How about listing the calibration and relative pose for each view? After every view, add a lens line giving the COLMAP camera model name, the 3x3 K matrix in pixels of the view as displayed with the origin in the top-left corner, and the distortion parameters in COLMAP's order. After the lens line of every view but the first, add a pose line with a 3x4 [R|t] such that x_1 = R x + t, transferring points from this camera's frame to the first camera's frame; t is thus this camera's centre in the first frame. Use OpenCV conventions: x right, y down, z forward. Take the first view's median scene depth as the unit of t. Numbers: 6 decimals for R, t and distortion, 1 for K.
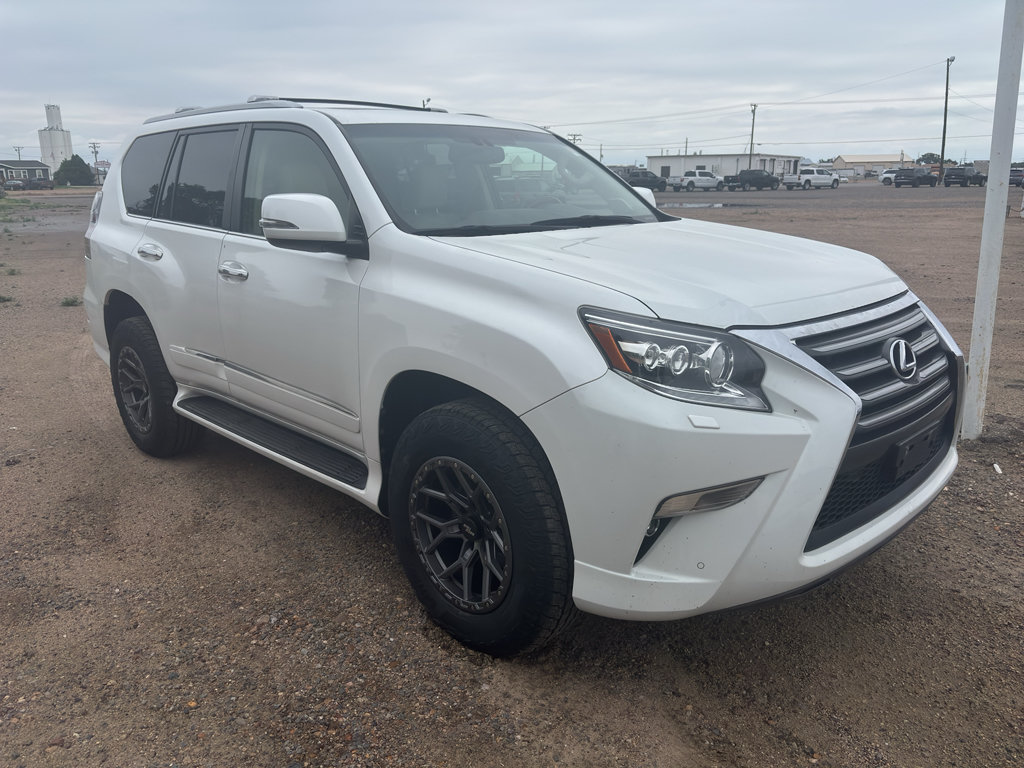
lens RADIAL K [[785.8, 0, 528.0], [0, 785.8, 383.5], [0, 0, 1]] dist [0.005542, 0.001511]
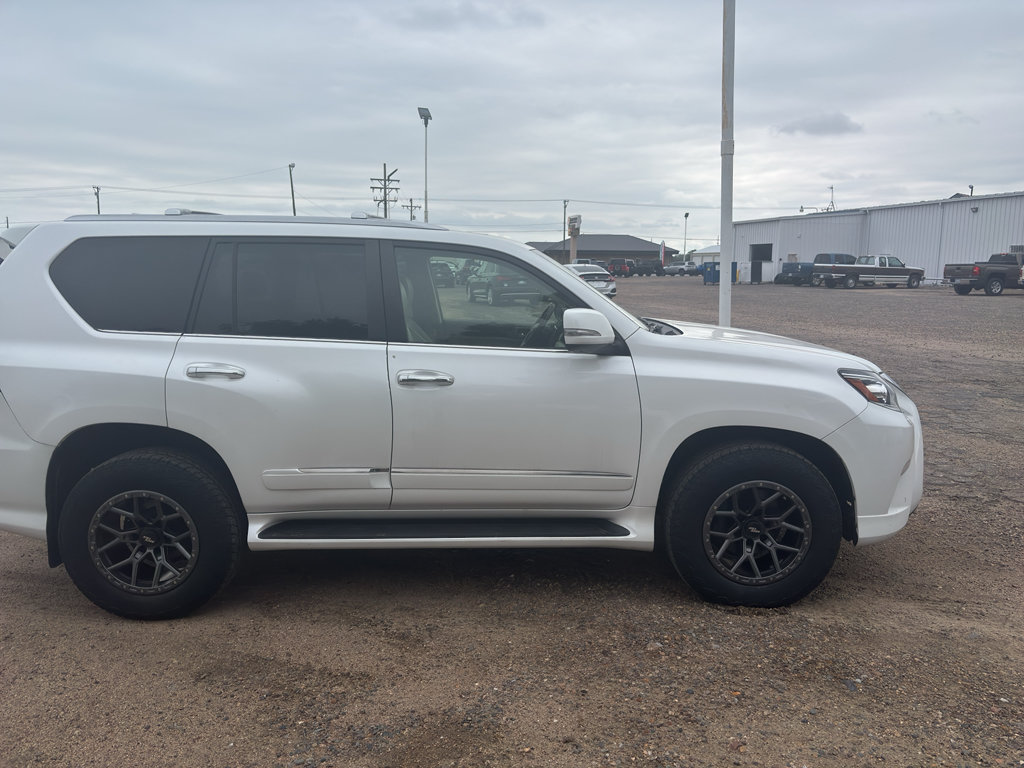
lens RADIAL K [[785.8, 0, 528.0], [0, 785.8, 383.5], [0, 0, 1]] dist [0.005542, 0.001511]
pose [[0.693799, -0.094226, 0.713978, -1.252680], [0.167961, 0.985235, -0.033189, -0.094902], [-0.700308, 0.142947, 0.699382, 0.202897]]
